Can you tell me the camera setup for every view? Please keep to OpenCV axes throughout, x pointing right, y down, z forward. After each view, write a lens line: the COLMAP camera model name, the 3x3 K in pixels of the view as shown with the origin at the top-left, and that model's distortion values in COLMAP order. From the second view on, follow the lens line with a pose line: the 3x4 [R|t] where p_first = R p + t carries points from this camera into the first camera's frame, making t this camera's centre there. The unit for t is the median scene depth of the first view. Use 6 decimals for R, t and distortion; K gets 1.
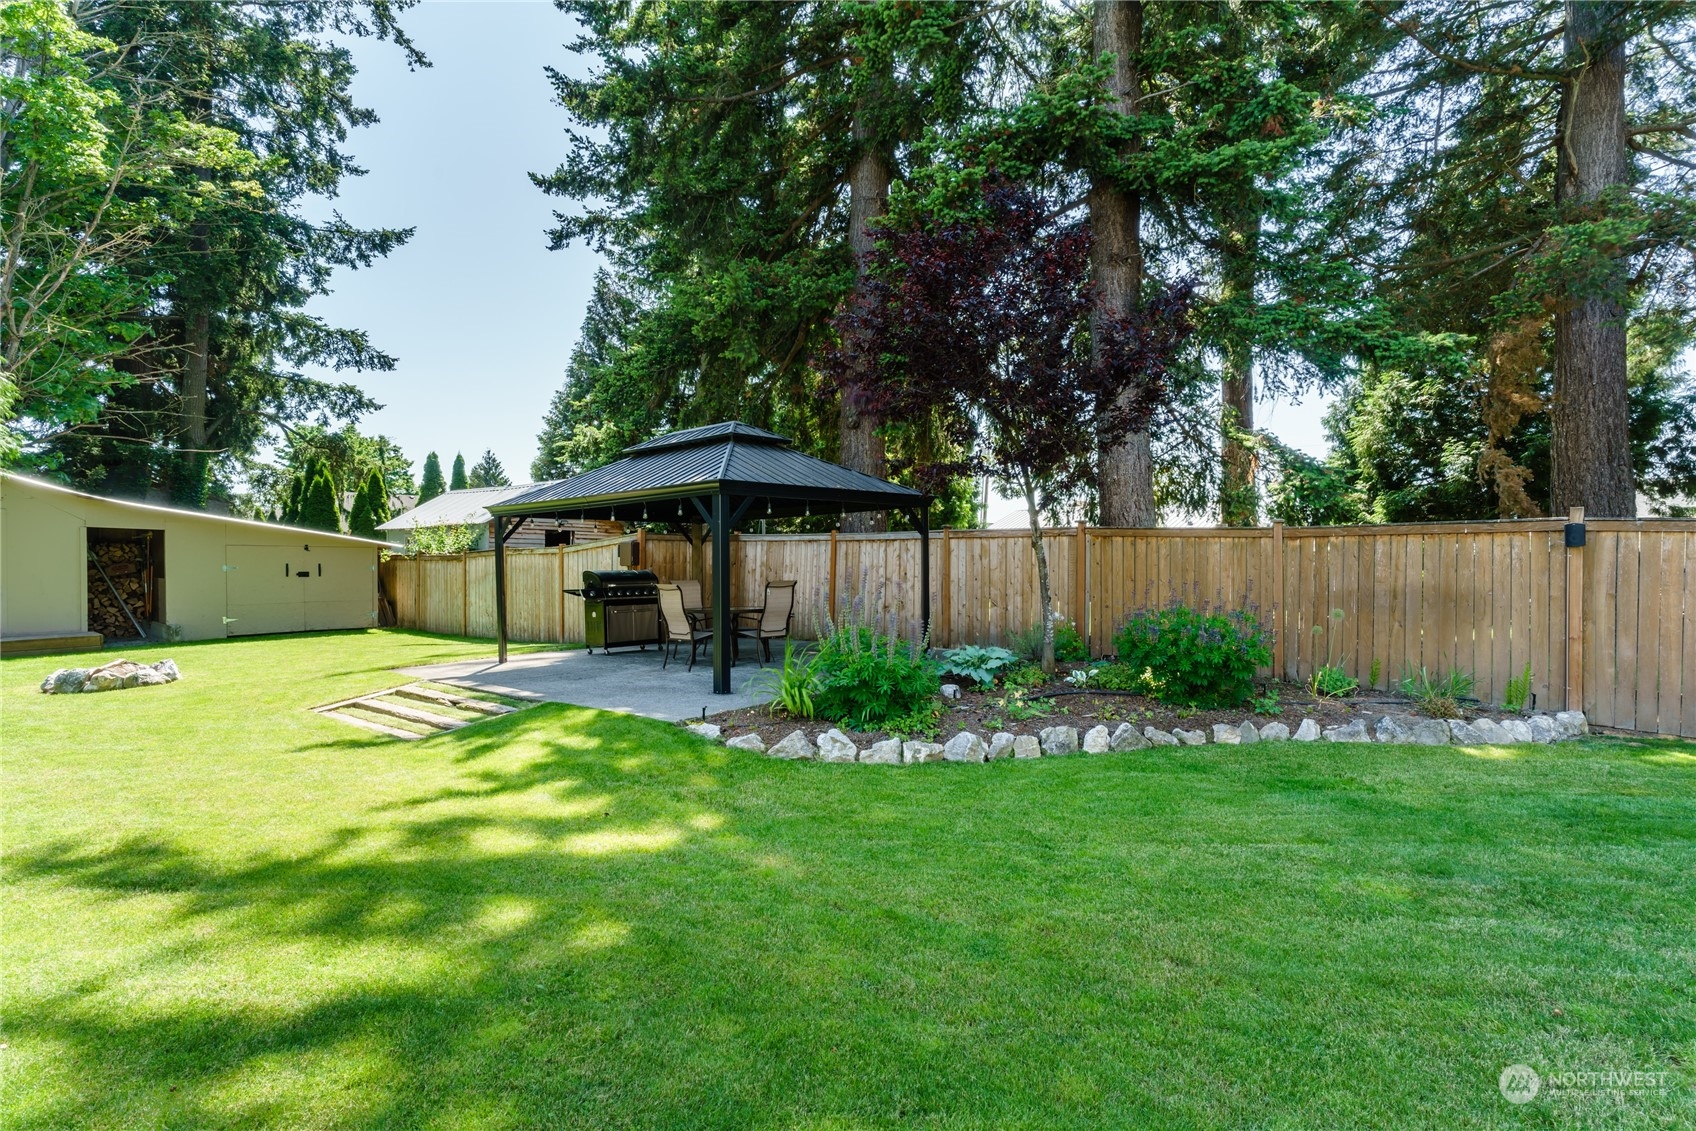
lens RADIAL K [[872.5, 0, 845.4], [0, 872.5, 572.3], [0, 0, 1]] dist [-0.001829, -0.000385]
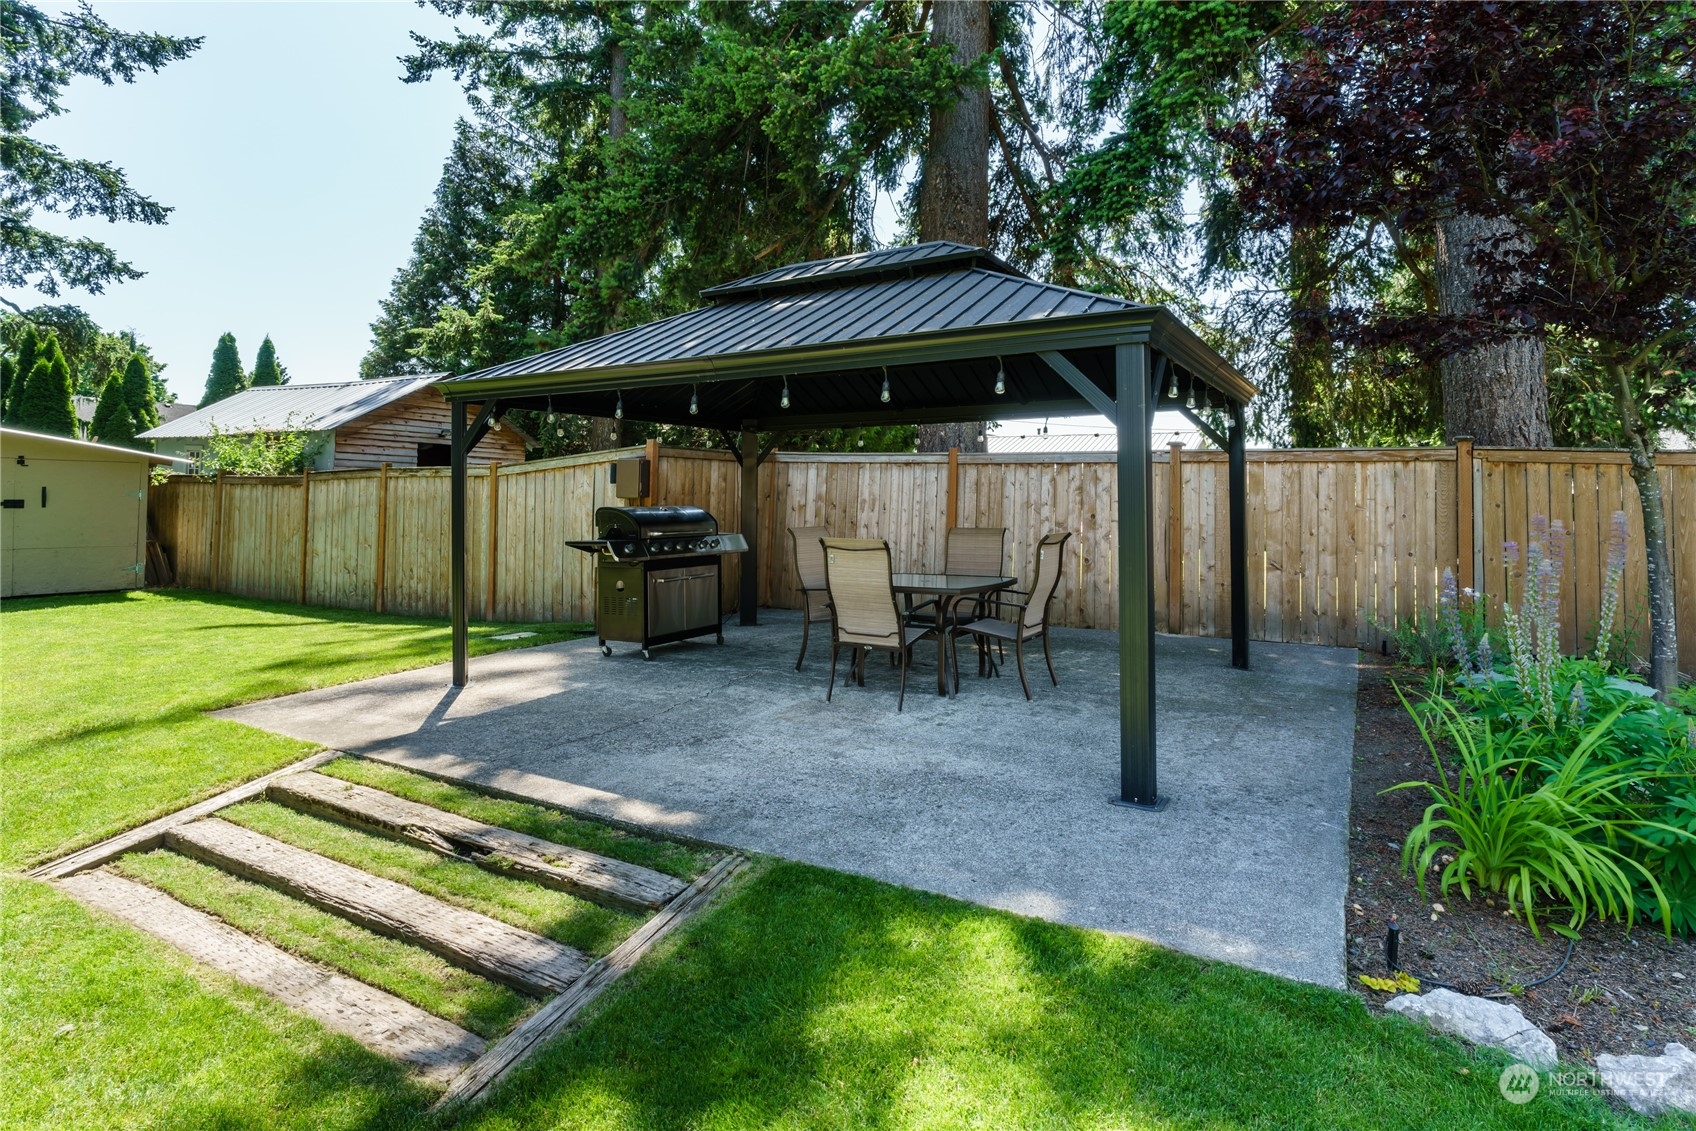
lens RADIAL K [[898.5, 0, 849.0], [0, 898.5, 472.5], [0, 0, 1]] dist [0.001986, 0.000273]
pose [[0.980496, 0.017727, 0.195737, -0.104124], [-0.010830, 0.999284, -0.036250, -0.001935], [-0.196239, 0.033423, 0.979986, 0.162277]]
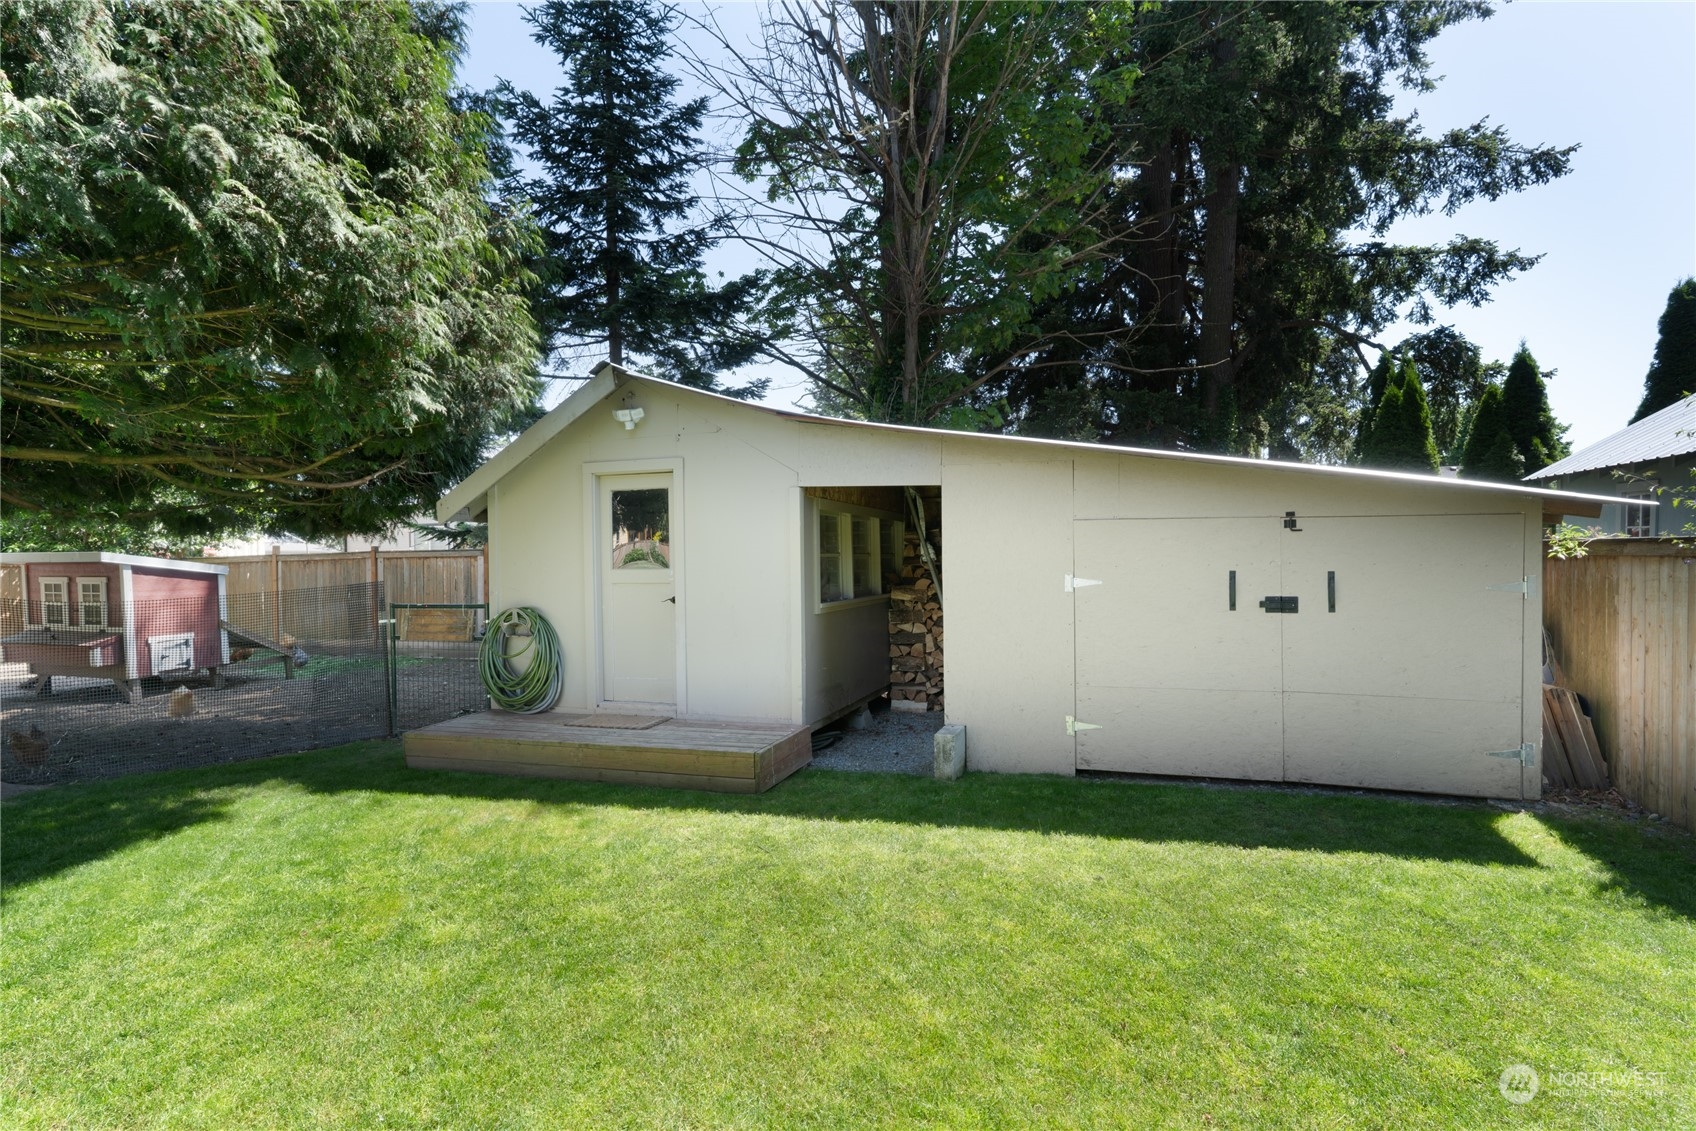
lens RADIAL K [[872.5, 0, 845.4], [0, 872.5, 572.3], [0, 0, 1]] dist [-0.001829, -0.000385]
pose [[0.414374, 0.017862, -0.909931, -0.243064], [-0.007835, 0.999840, 0.016059, -0.007830], [0.910073, 0.000475, 0.414448, 0.440660]]
